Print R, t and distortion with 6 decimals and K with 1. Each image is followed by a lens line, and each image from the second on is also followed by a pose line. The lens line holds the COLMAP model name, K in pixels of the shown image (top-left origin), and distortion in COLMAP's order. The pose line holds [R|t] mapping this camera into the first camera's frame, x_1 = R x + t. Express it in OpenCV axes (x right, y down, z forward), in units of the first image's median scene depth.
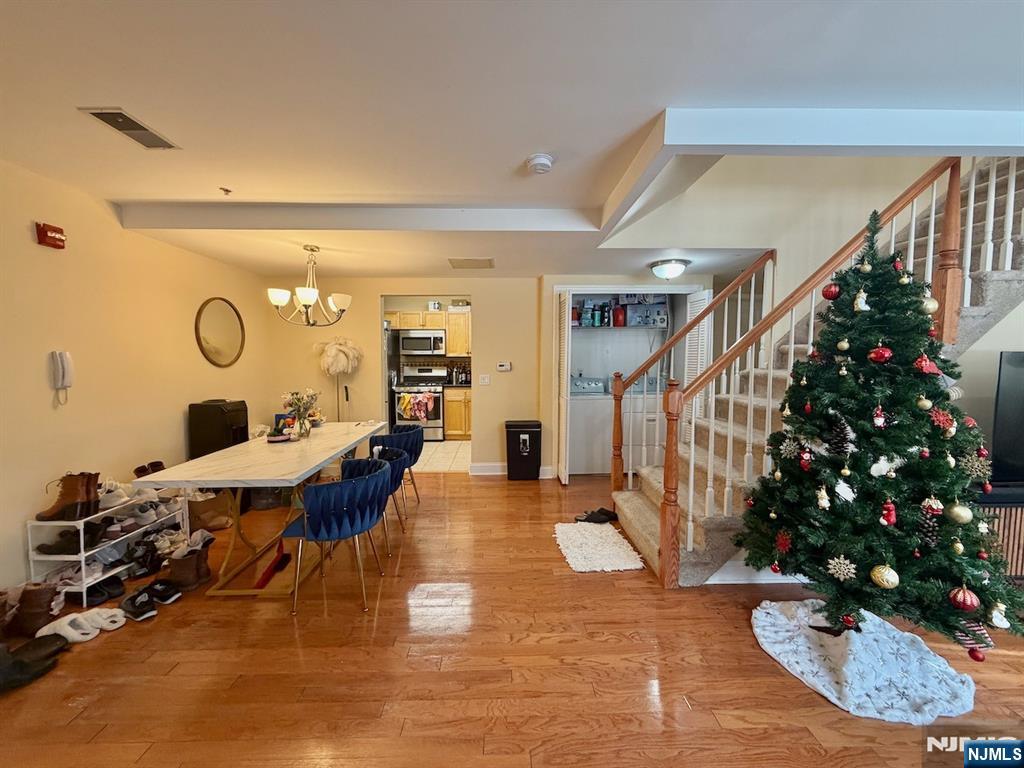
lens RADIAL K [[405.5, 0, 512.0], [0, 405.5, 384.0], [0, 0, 1]] dist [-0.000545, -0.000521]
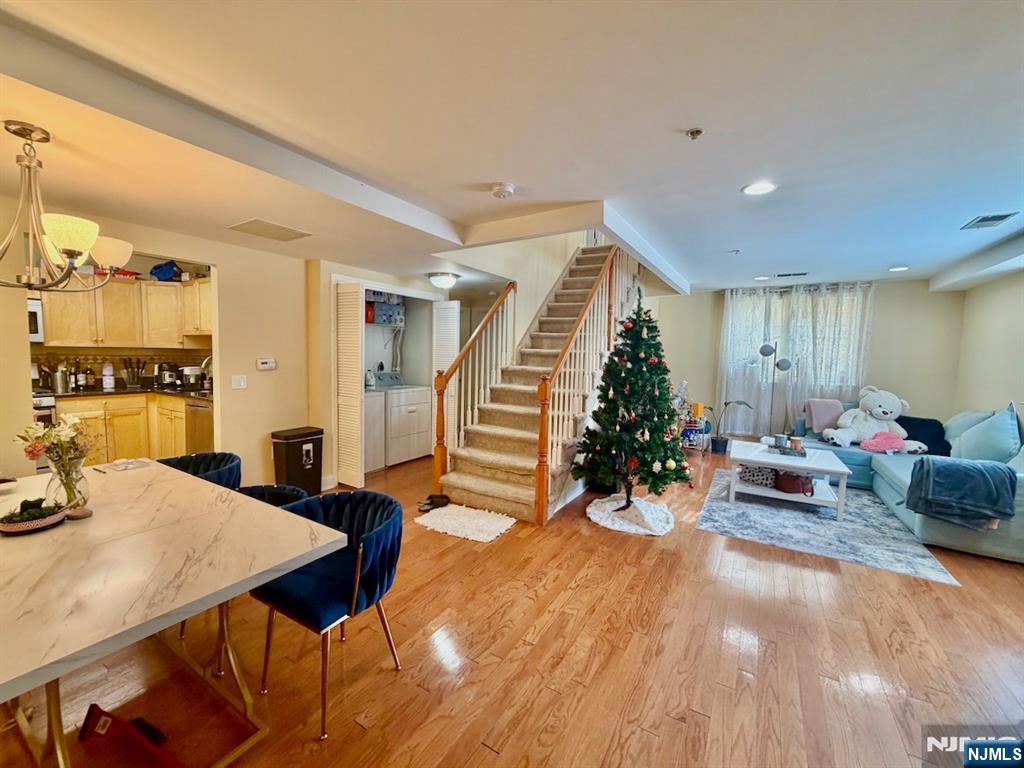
lens RADIAL K [[405.5, 0, 512.0], [0, 405.5, 384.0], [0, 0, 1]] dist [-0.000545, -0.000521]
pose [[0.547026, -0.049312, 0.835662, -0.716922], [0.032158, 0.998764, 0.037886, -0.032470], [-0.836498, 0.006148, 0.547936, 0.285076]]
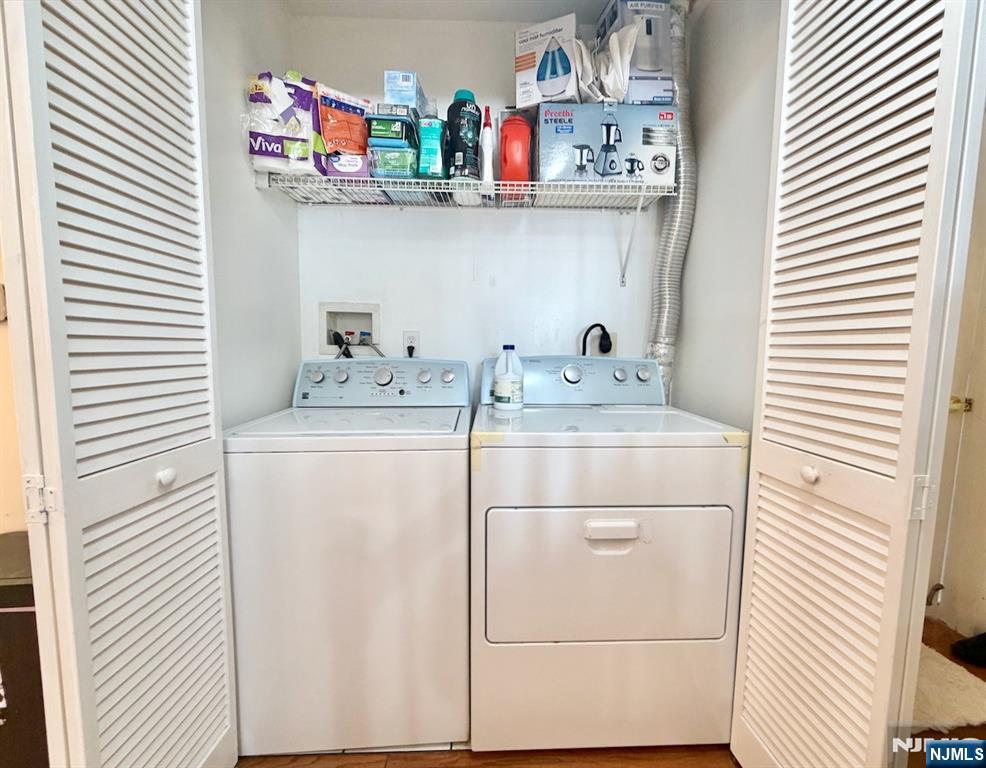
lens RADIAL K [[426.5, 0, 493.0], [0, 426.5, 384.0], [0, 0, 1]] dist [-0.000324, -0.000022]
pose [[0.999935, 0.011292, 0.001509, 0.467524], [-0.011335, 0.999397, 0.032828, -0.014278], [-0.001137, -0.032843, 0.999460, 1.279507]]
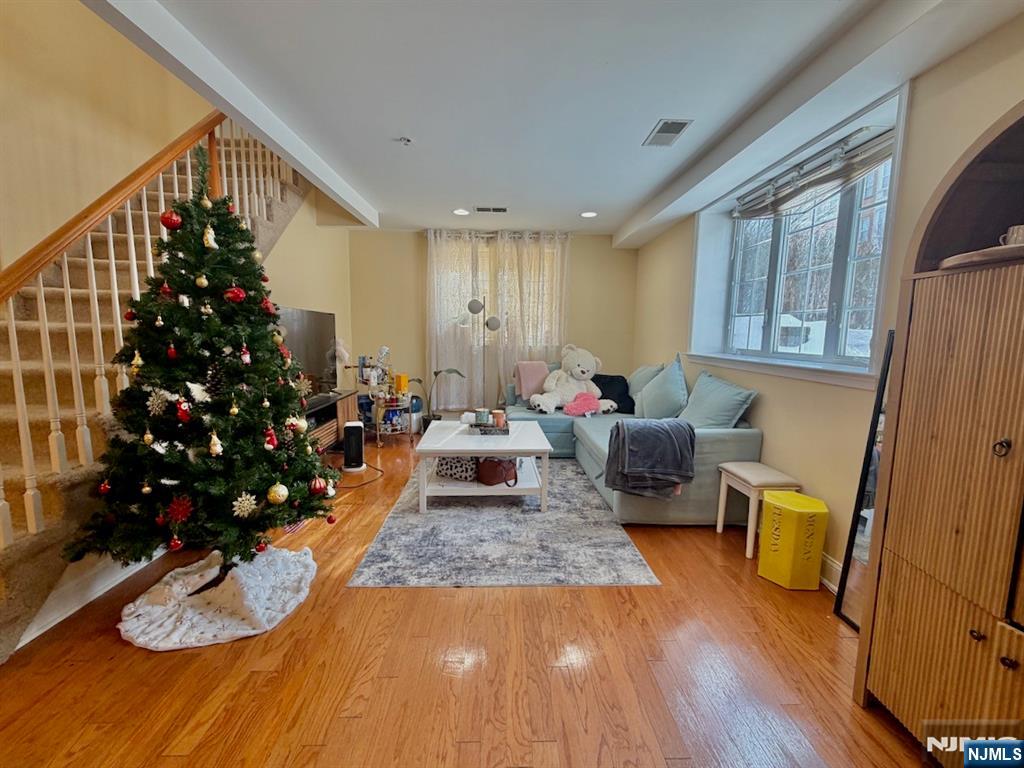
lens RADIAL K [[423.6, 0, 512.0], [0, 423.6, 384.0], [0, 0, 1]] dist [-0.001488, -0.000493]
pose [[0.000817, -0.118177, 0.992992, -0.114277], [0.050840, 0.991713, 0.117983, 0.037255], [-0.998707, 0.050387, 0.006818, 0.179099]]
